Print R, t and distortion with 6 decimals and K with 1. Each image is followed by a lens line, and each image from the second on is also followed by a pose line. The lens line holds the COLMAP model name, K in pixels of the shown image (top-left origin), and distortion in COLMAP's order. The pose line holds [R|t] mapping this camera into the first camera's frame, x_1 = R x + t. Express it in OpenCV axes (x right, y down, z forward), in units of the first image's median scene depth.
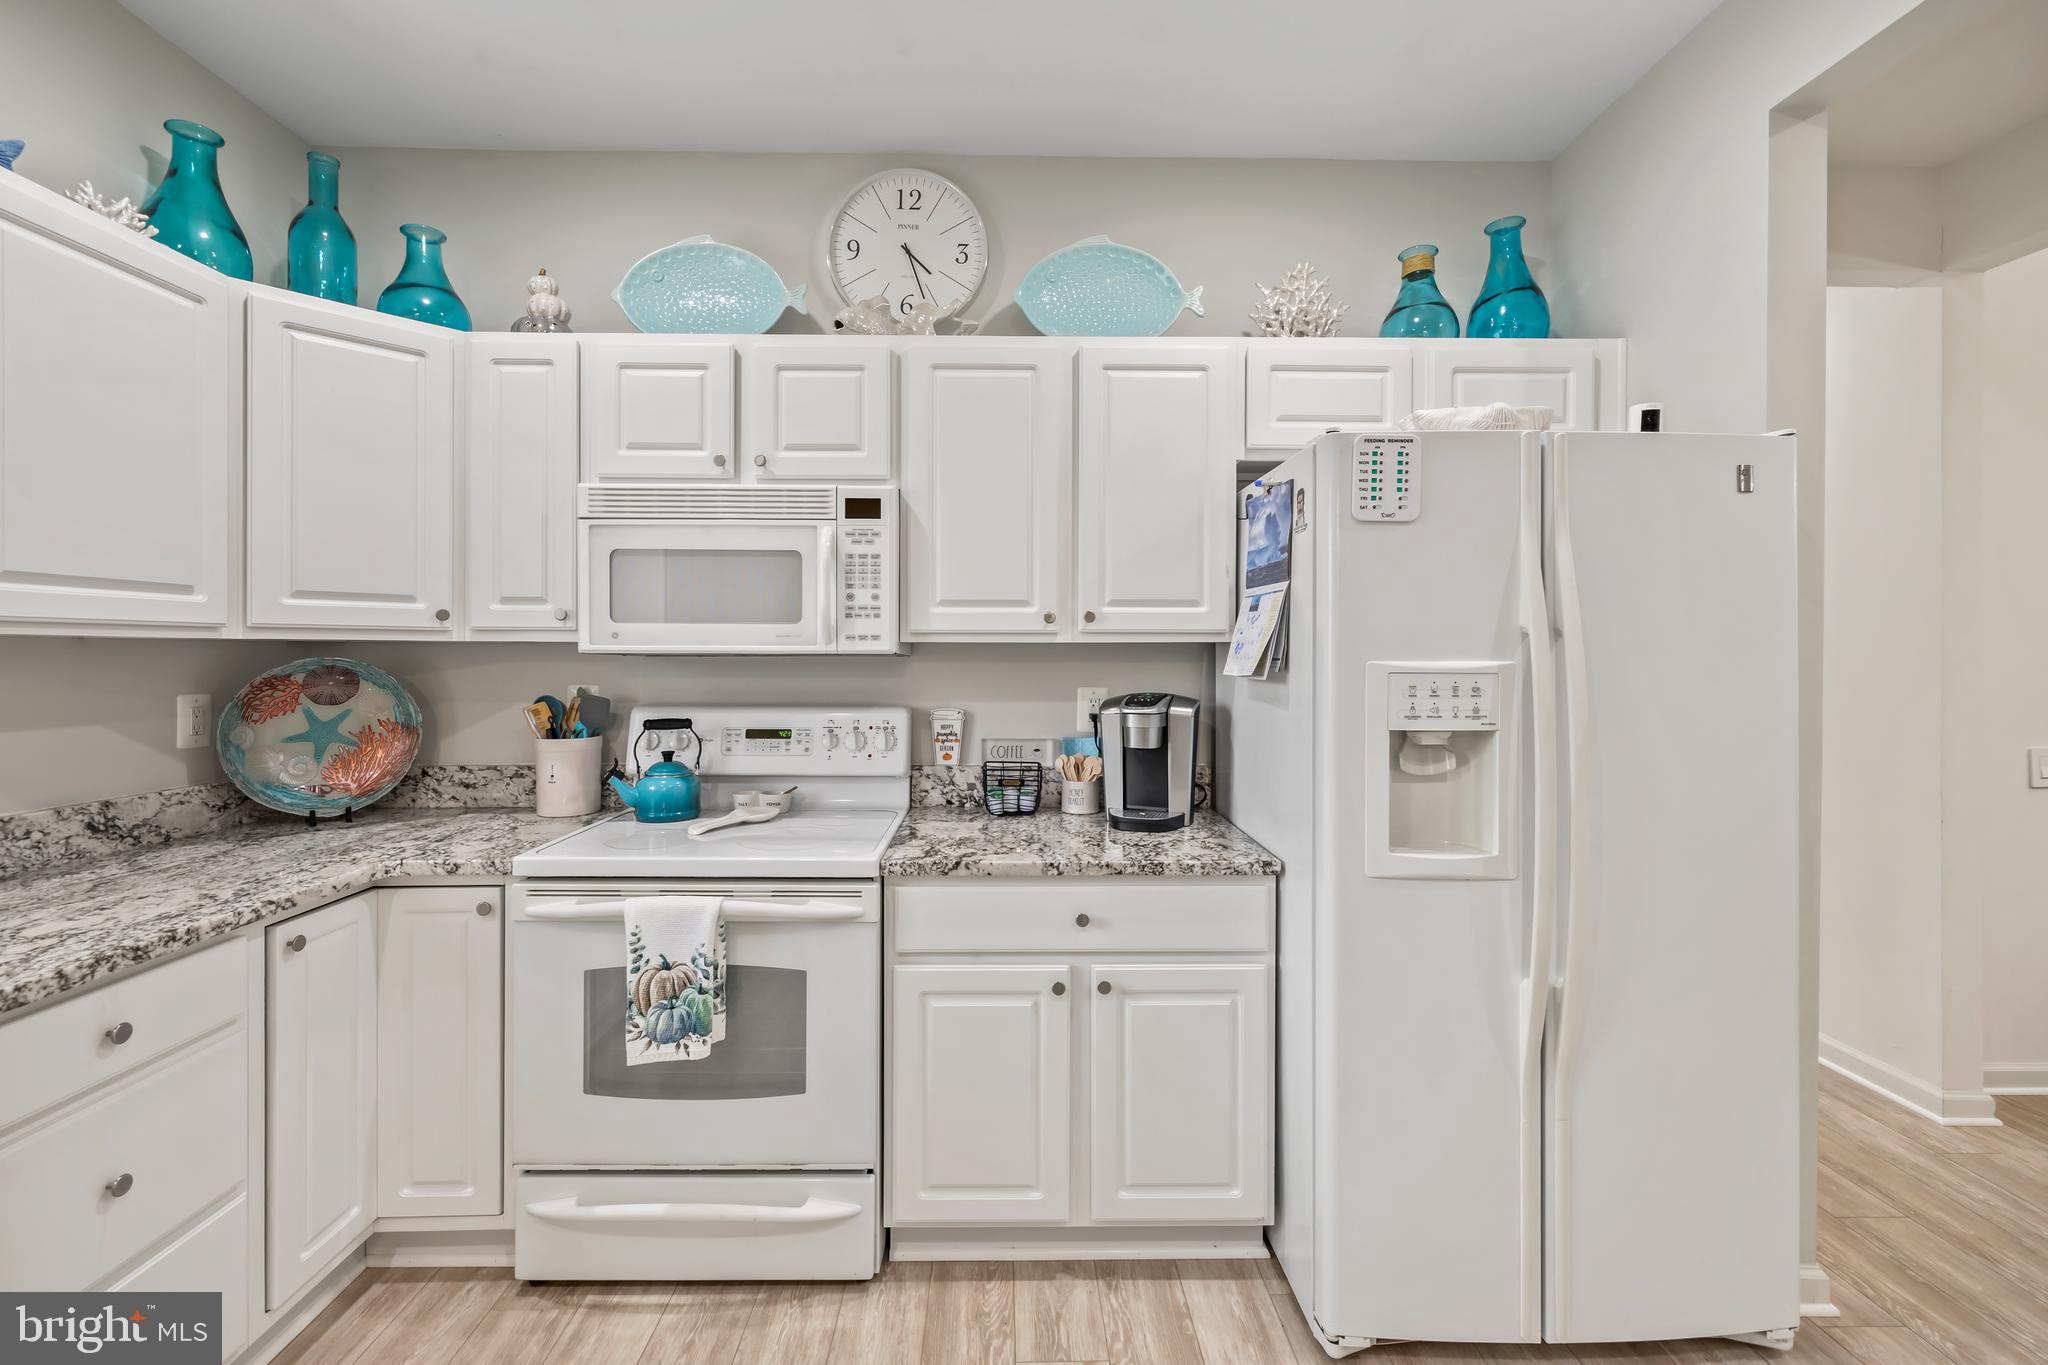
lens RADIAL K [[869.5, 0, 1018.6], [0, 869.5, 655.1], [0, 0, 1]] dist [0.001577, 0.001159]
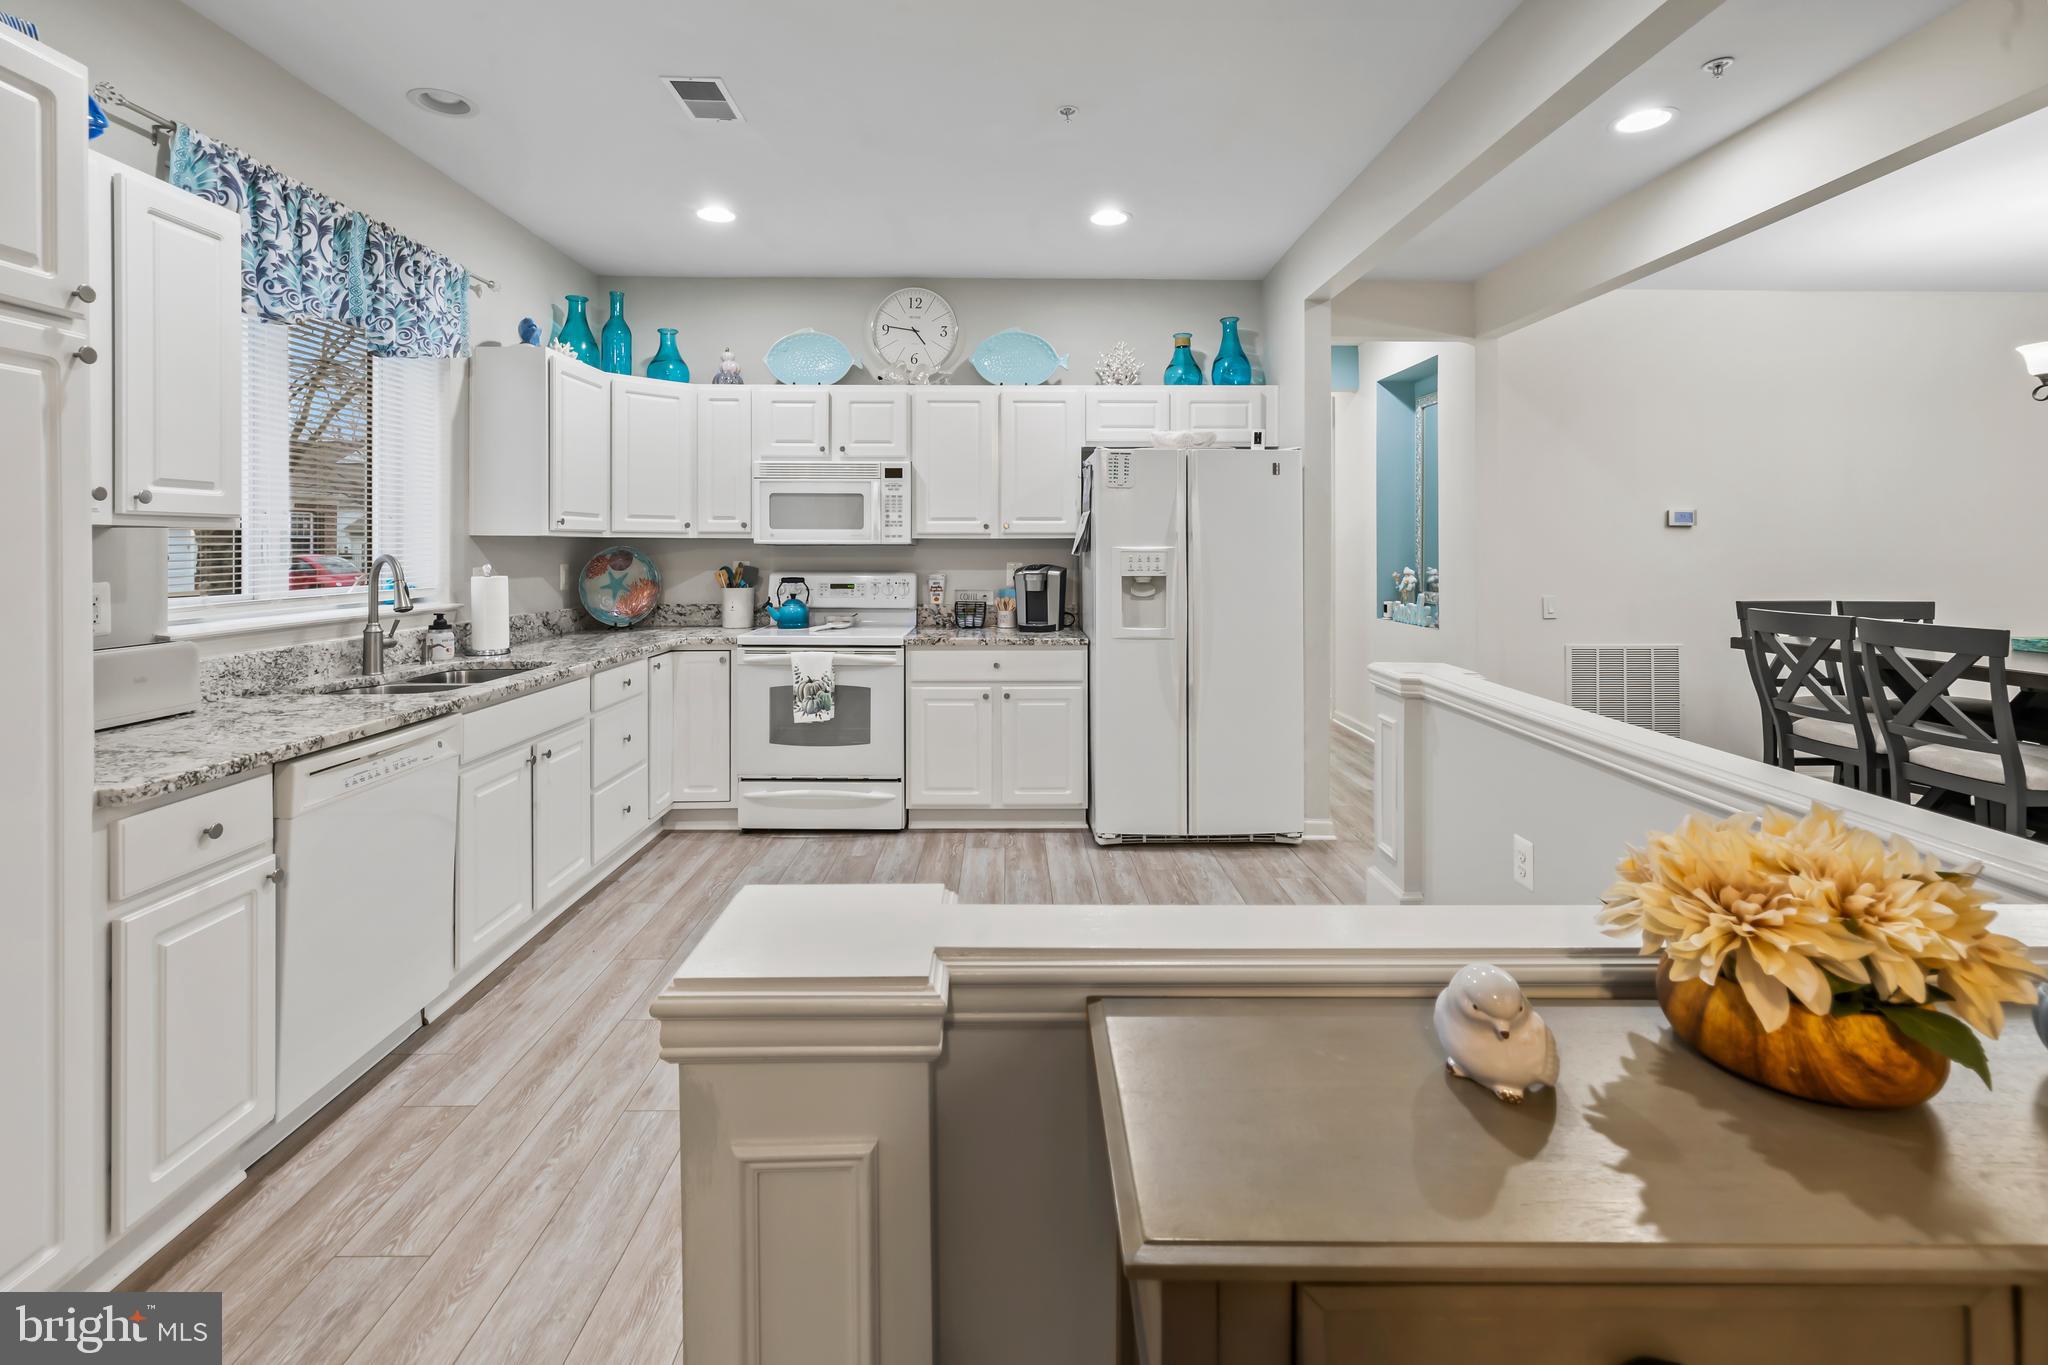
lens RADIAL K [[904.8, 0, 1024.2], [0, 904.8, 552.5], [0, 0, 1]] dist [-0.000386, -0.000056]
pose [[0.999994, -0.000546, 0.003505, 0.116243], [0.000538, 0.999997, 0.002439, 0.012938], [-0.003506, -0.002437, 0.999991, -1.095539]]
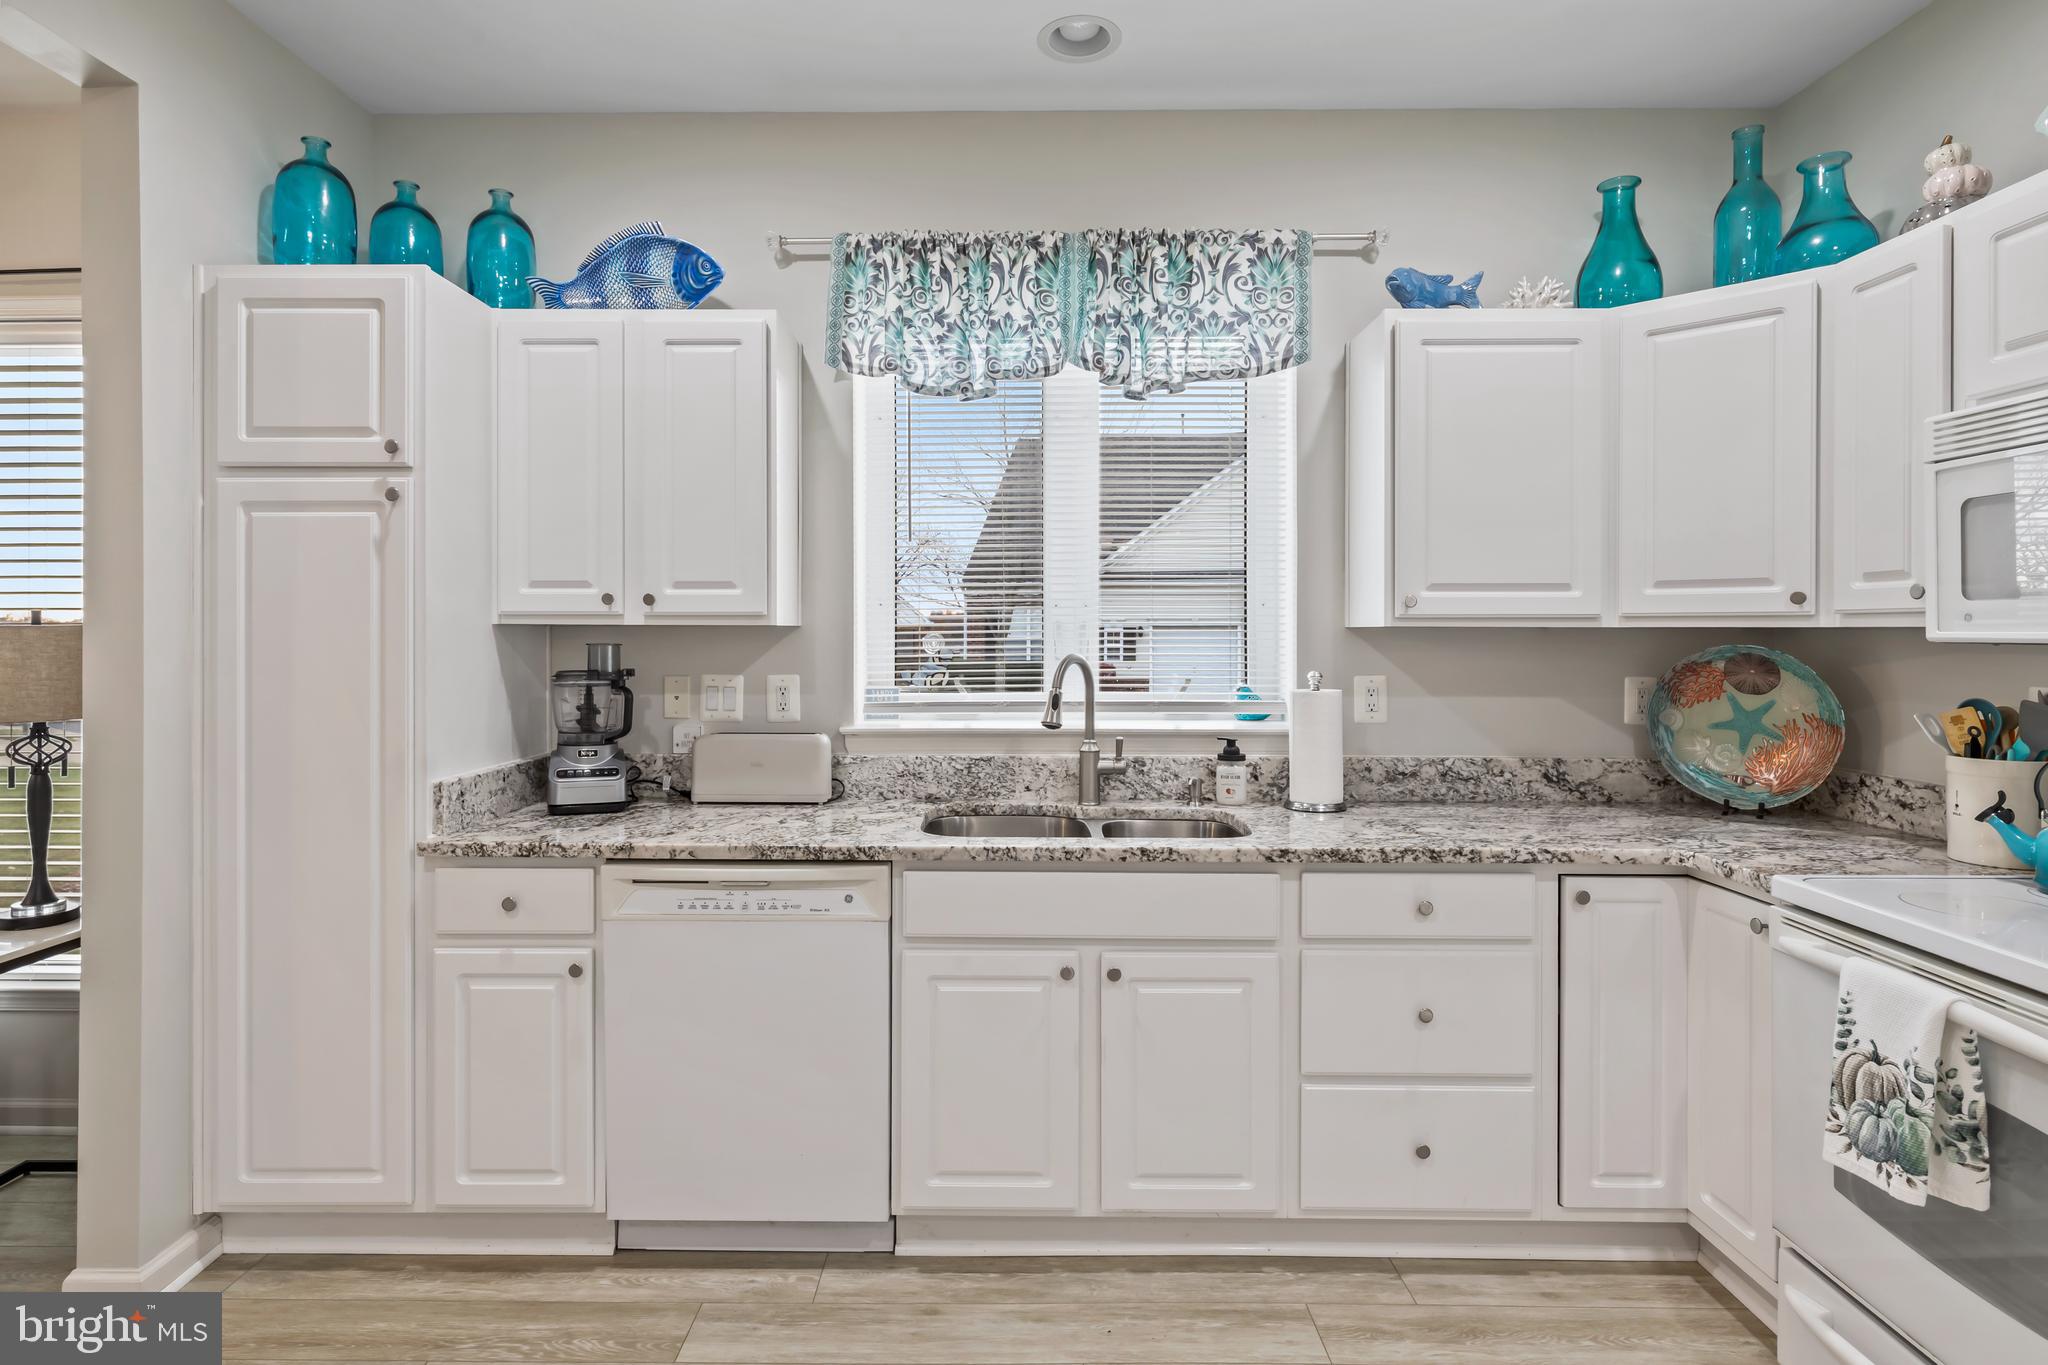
lens RADIAL K [[1074.3, 0, 1005.0], [0, 1074.3, 634.7], [0, 0, 1]] dist [-0.002476, 0.002776]
pose [[-0.022231, 0.000262, -0.999753, 0.435752], [-0.006045, 0.999982, 0.000397, -0.004020], [0.999735, 0.006052, -0.022229, 0.212986]]
